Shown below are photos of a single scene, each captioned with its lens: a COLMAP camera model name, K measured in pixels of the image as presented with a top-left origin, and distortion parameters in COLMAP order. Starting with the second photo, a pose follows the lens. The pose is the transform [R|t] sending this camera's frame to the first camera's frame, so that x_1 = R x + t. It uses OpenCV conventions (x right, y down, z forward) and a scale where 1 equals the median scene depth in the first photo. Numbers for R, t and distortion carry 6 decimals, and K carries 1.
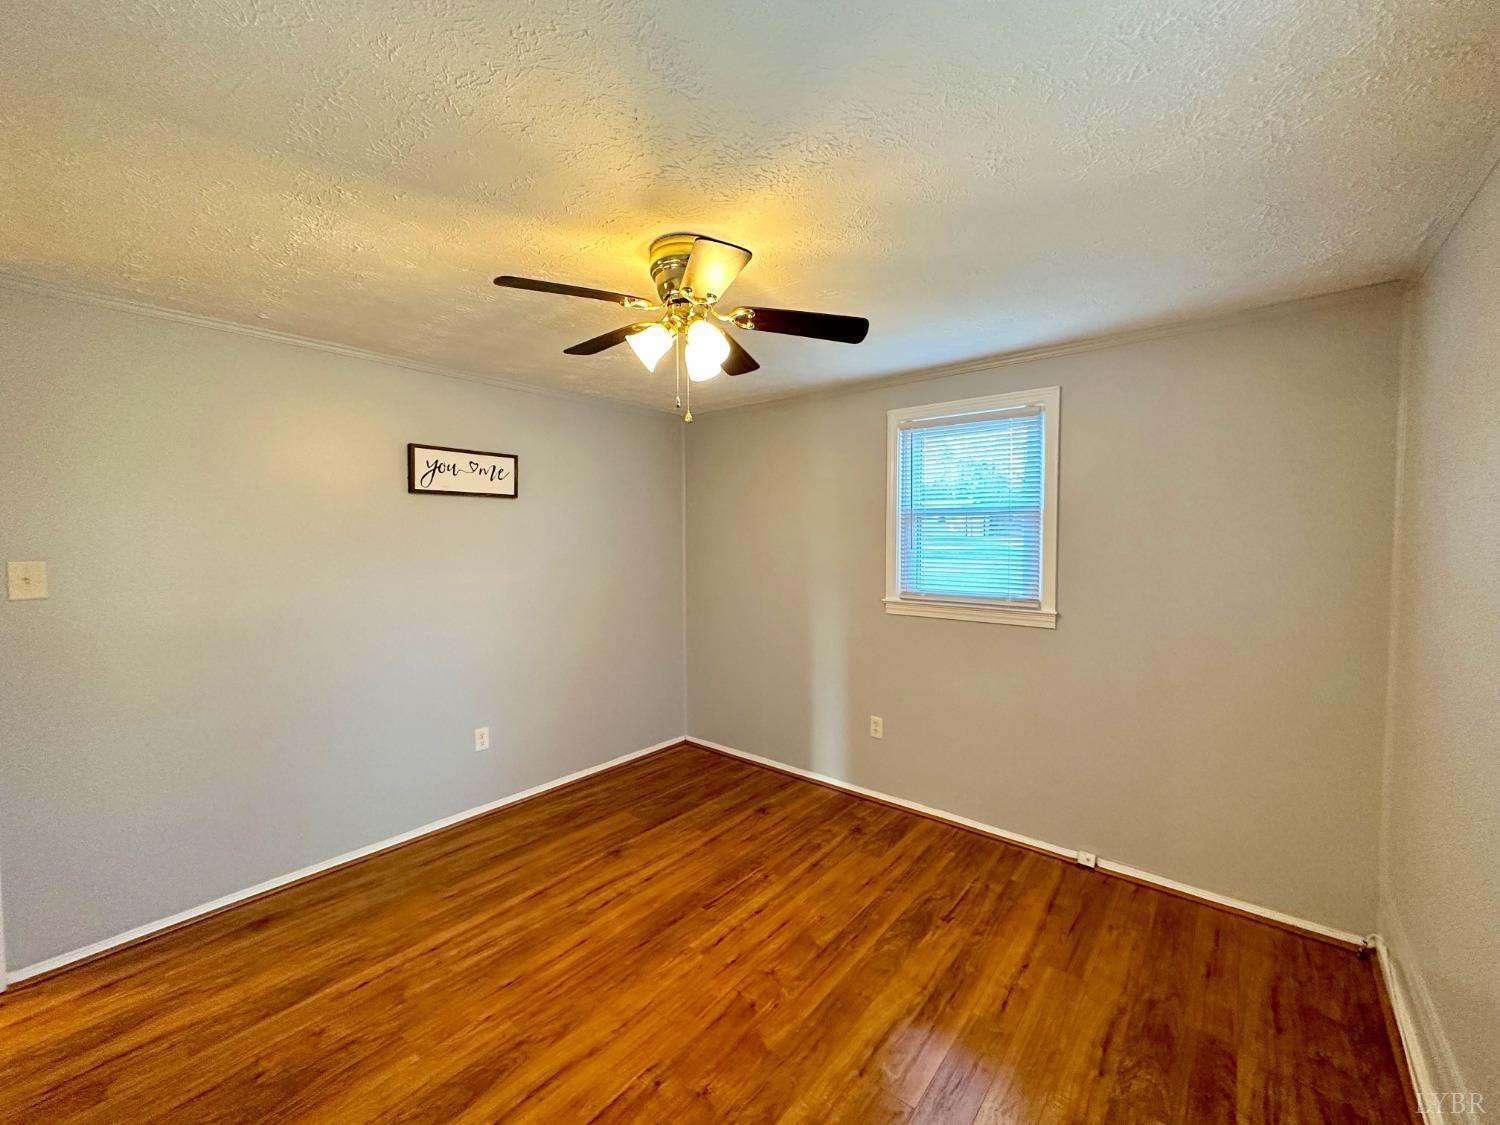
lens RADIAL K [[600.1, 0, 744.6], [0, 600.1, 564.7], [0, 0, 1]] dist [-0.001497, 0.000681]
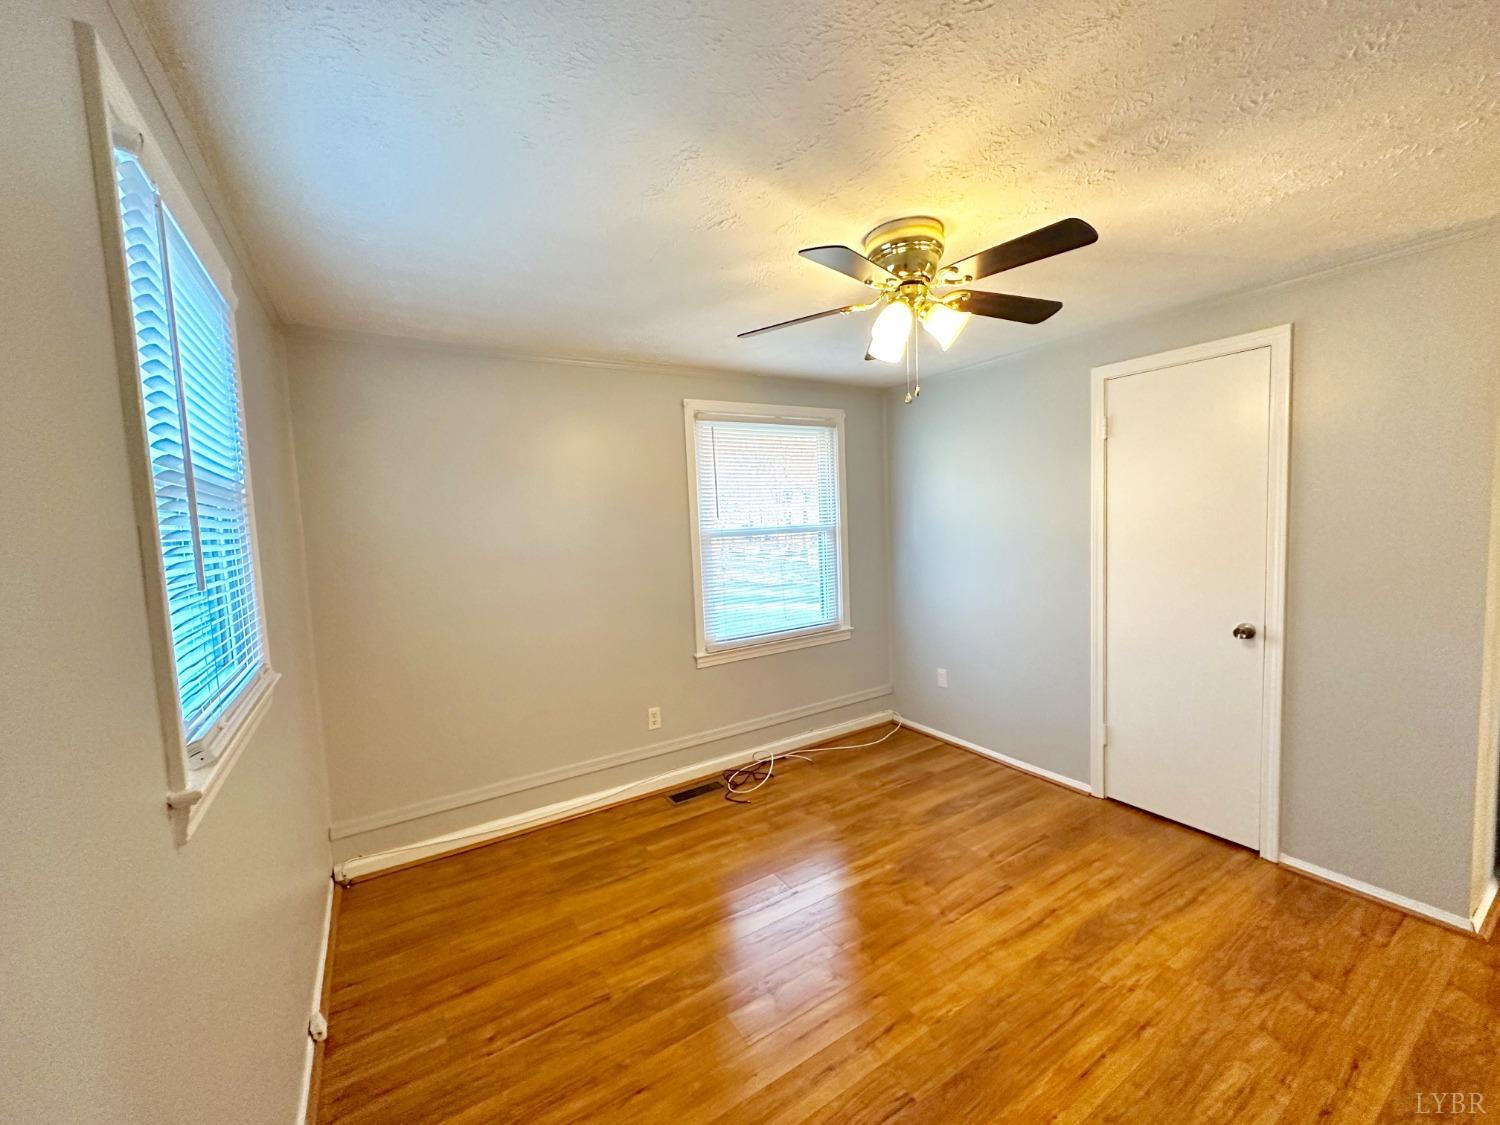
lens RADIAL K [[600.1, 0, 749.1], [0, 600.1, 563.5], [0, 0, 1]] dist [-0.001497, 0.000681]
pose [[-0.951151, 0.019630, 0.308102, -0.109780], [0.059411, 0.990962, 0.120270, -0.079835], [-0.302956, 0.132700, -0.943721, 1.566827]]
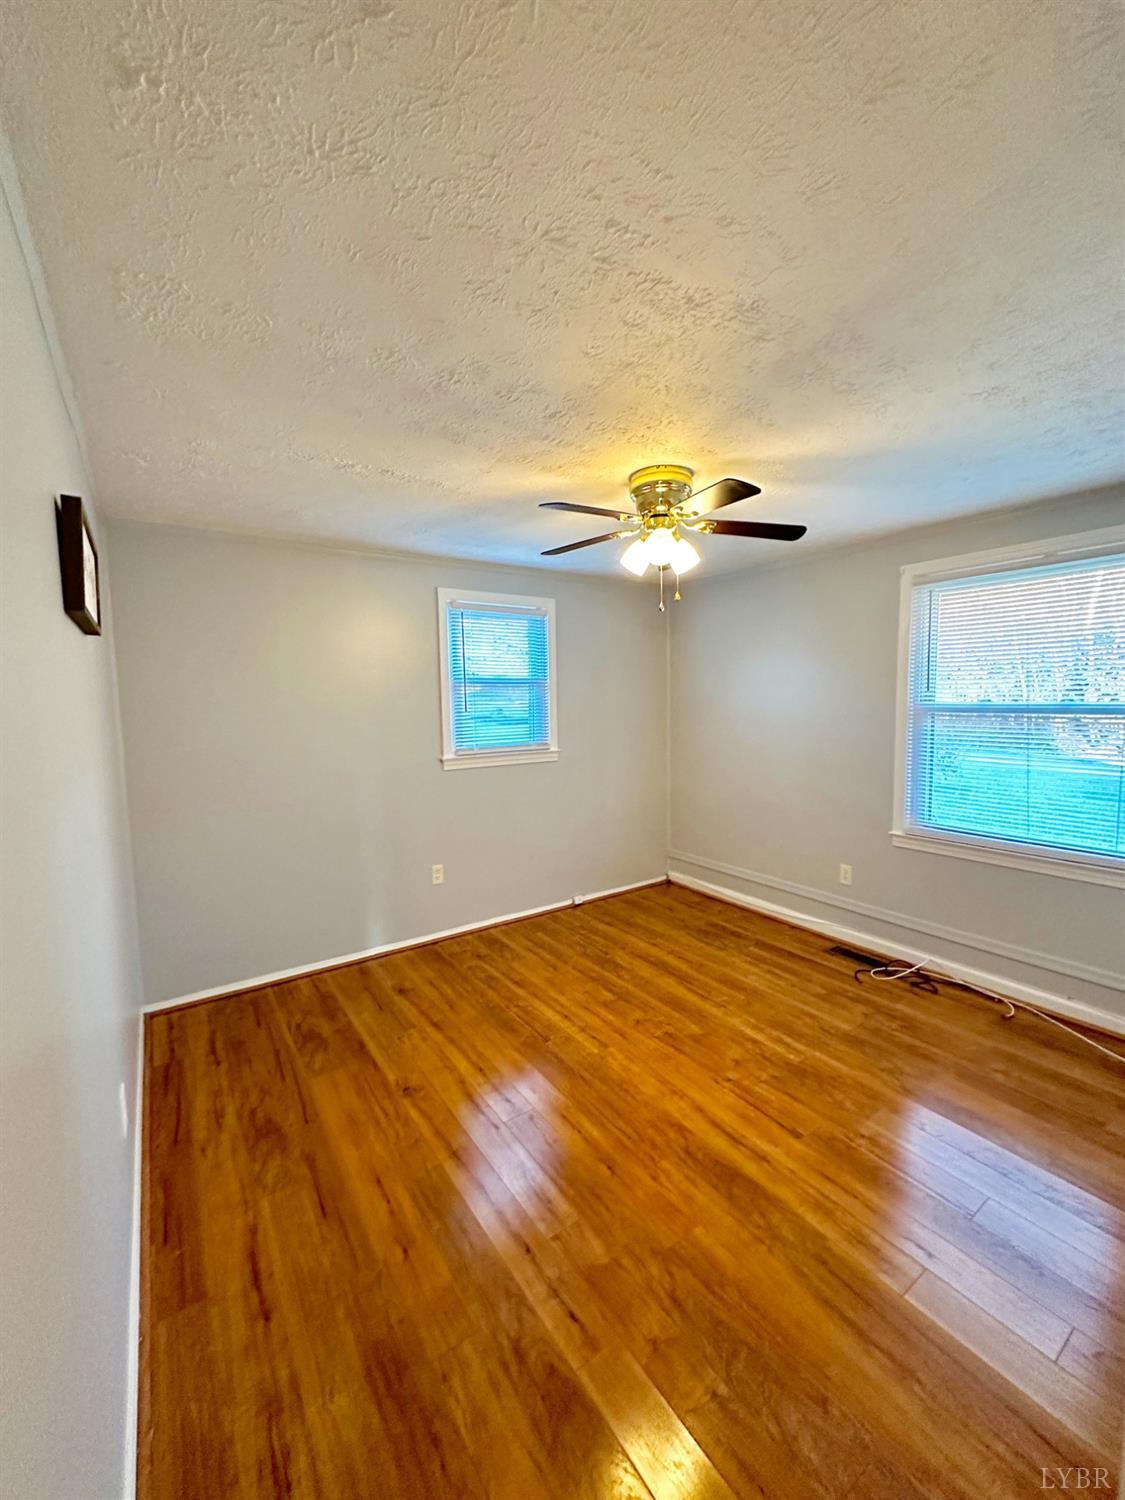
lens RADIAL K [[600.1, 0, 561.2], [0, 600.1, 751.4], [0, 0, 1]] dist [-0.001497, 0.000681]
pose [[0.267603, -0.089629, 0.959352, -1.056188], [0.060306, 0.995270, 0.076163, -0.036609], [-0.961640, 0.037473, 0.271742, 0.652263]]
